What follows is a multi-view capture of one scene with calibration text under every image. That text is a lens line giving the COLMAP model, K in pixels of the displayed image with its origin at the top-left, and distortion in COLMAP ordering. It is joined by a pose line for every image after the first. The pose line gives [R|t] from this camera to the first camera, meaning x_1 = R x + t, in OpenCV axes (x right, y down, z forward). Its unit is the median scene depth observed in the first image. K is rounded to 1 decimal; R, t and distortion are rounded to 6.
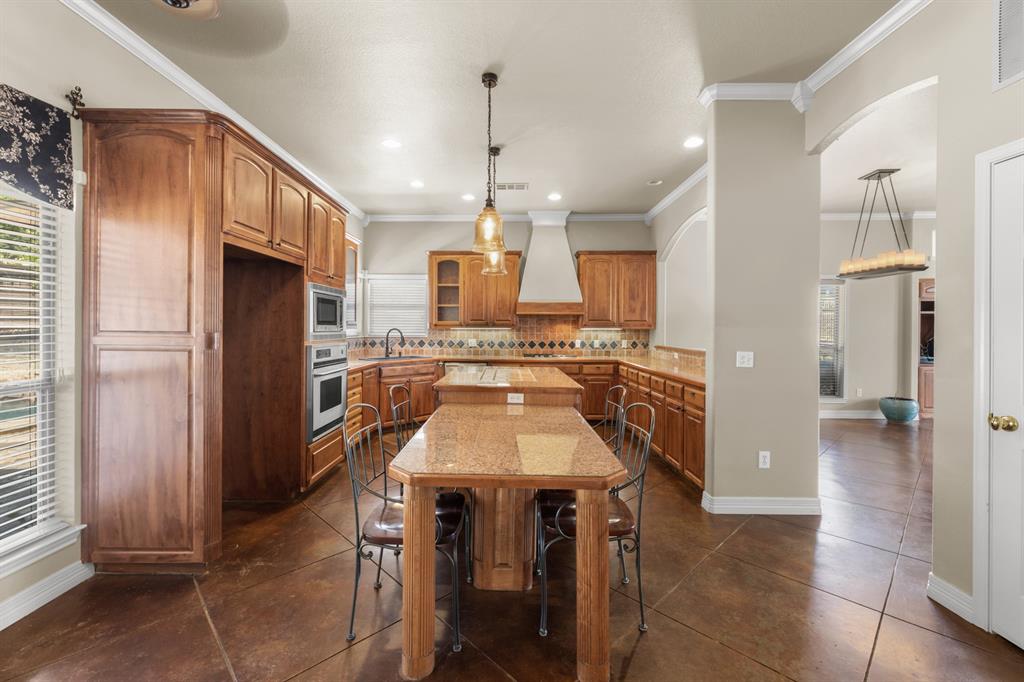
lens RADIAL K [[430.1, 0, 509.3], [0, 430.1, 326.6], [0, 0, 1]] dist [-0.000584, -0.000033]
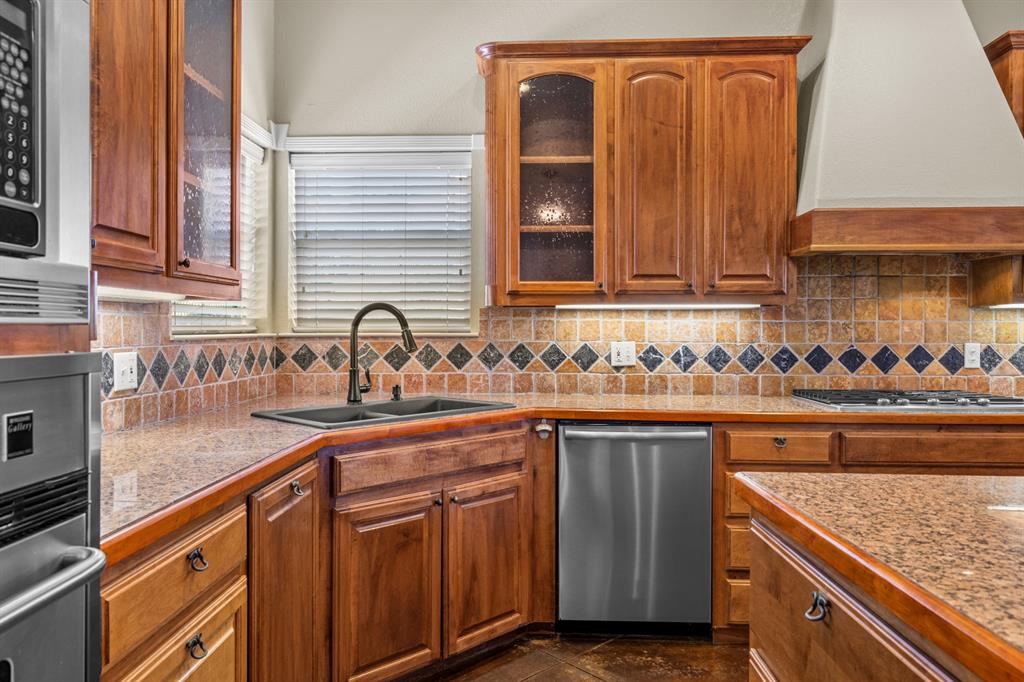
lens RADIAL K [[707.3, 0, 508.3], [0, 707.3, 330.2], [0, 0, 1]] dist [0.003138, 0.000099]
pose [[0.999538, -0.003925, -0.030146, -0.159553], [0.004030, 0.999986, 0.003431, 0.019444], [0.030133, -0.003551, 0.999540, 0.508873]]
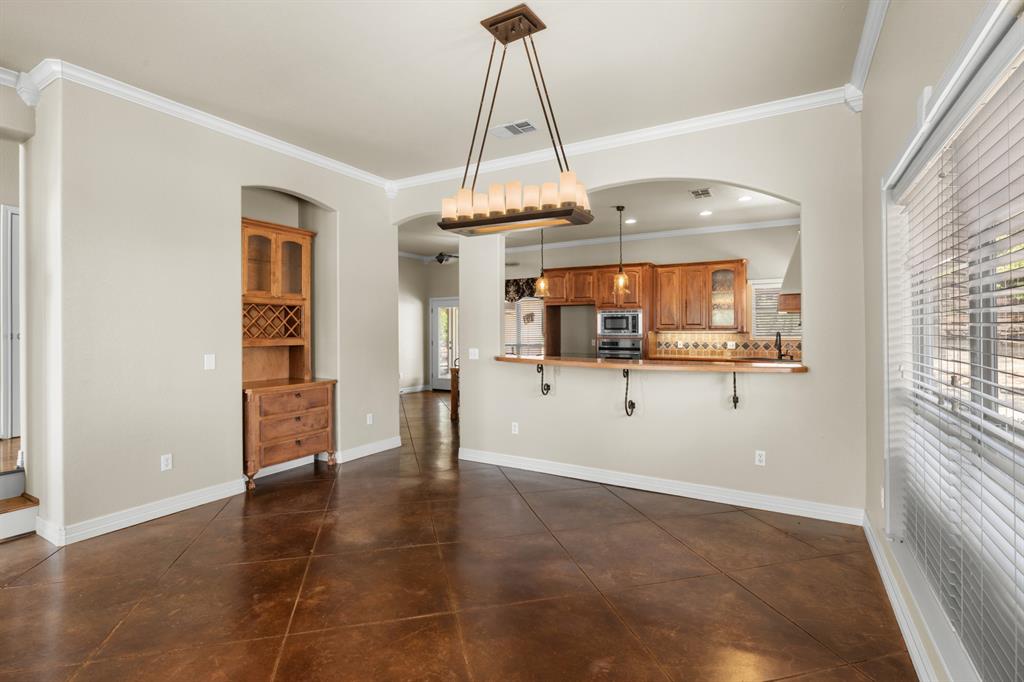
lens RADIAL K [[479.4, 0, 504.4], [0, 479.4, 328.7], [0, 0, 1]] dist [-0.013848, 0.000048]
pose [[-0.500189, -0.003601, -0.865909, 1.010649], [0.003343, 0.999976, -0.006089, 0.002158], [0.865910, -0.005941, -0.500165, 0.956374]]
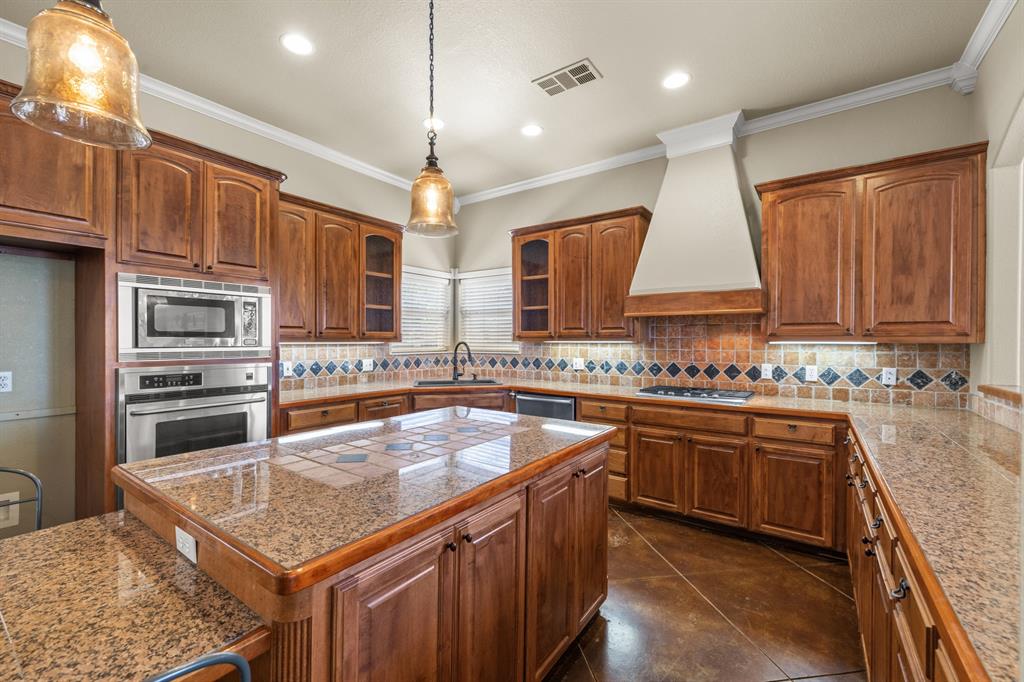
lens RADIAL K [[430.1, 0, 505.1], [0, 430.1, 341.0], [0, 0, 1]] dist [-0.000584, -0.000033]
pose [[0.814411, -0.002071, -0.580284, 0.209876], [0.003827, 0.999991, 0.001801, 0.001688], [0.580275, -0.003688, 0.814412, 0.422584]]
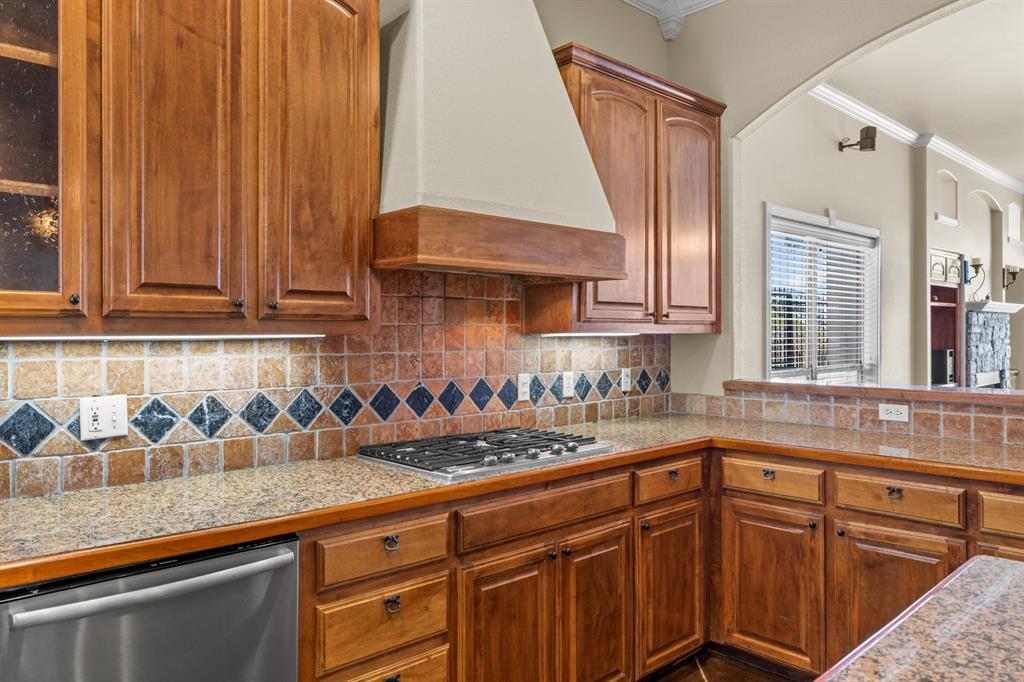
lens RADIAL K [[707.3, 0, 499.9], [0, 707.3, 330.1], [0, 0, 1]] dist [0.003138, 0.000099]
pose [[0.729899, -0.003754, 0.683545, -0.173983], [0.005590, 0.999984, -0.000477, 0.002621], [-0.683532, 0.004169, 0.729908, 0.699896]]
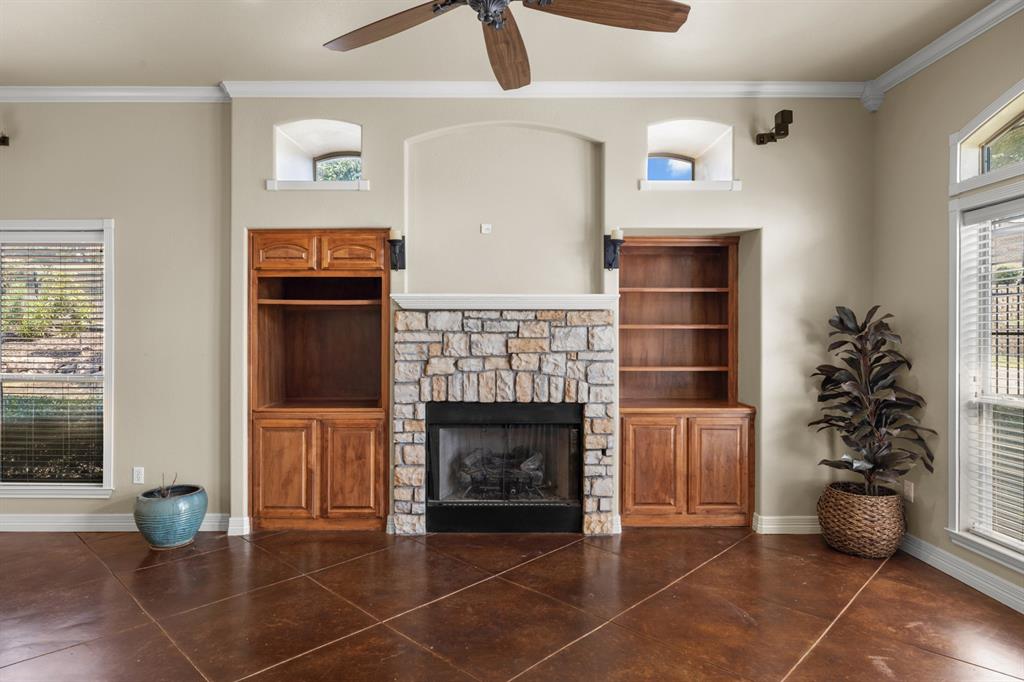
lens RADIAL K [[590.8, 0, 509.1], [0, 590.8, 336.2], [0, 0, 1]] dist [-0.007505, 0.004316]
pose [[0.999669, -0.001841, 0.025681, 1.229847], [0.001732, 0.999989, 0.004279, 0.002327], [-0.025688, -0.004233, 0.999661, 0.366553]]
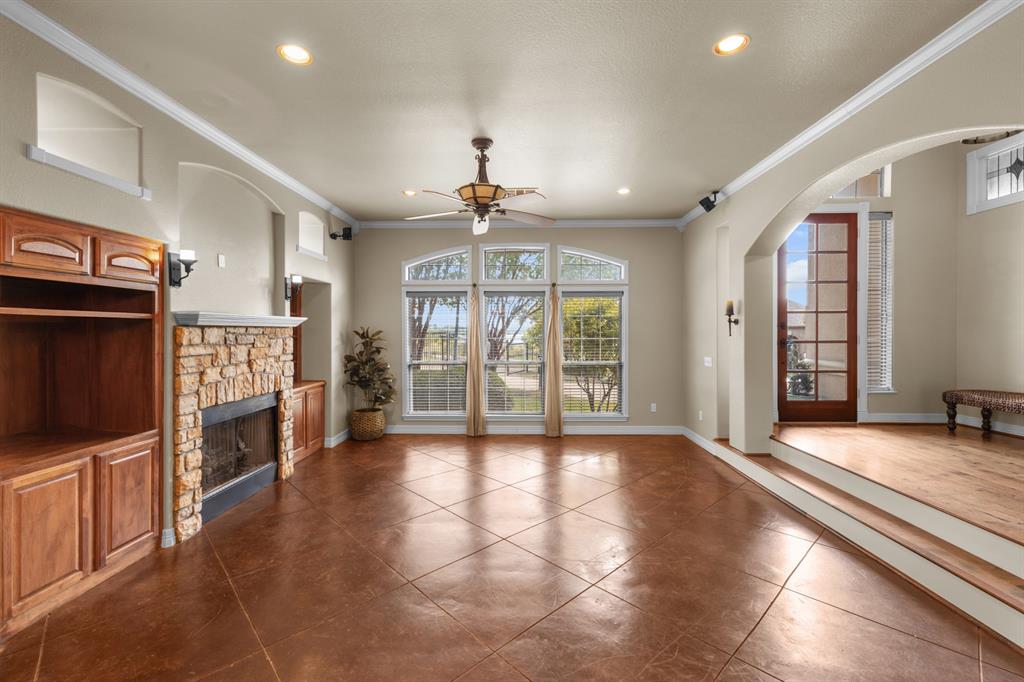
lens RADIAL K [[430.1, 0, 507.7], [0, 430.1, 334.3], [0, 0, 1]] dist [-0.000584, -0.000033]
pose [[0.012538, -0.010713, 0.999864, 0.652744], [0.005042, 0.999931, 0.010651, -0.016878], [-0.999909, 0.004908, 0.012591, 0.631490]]
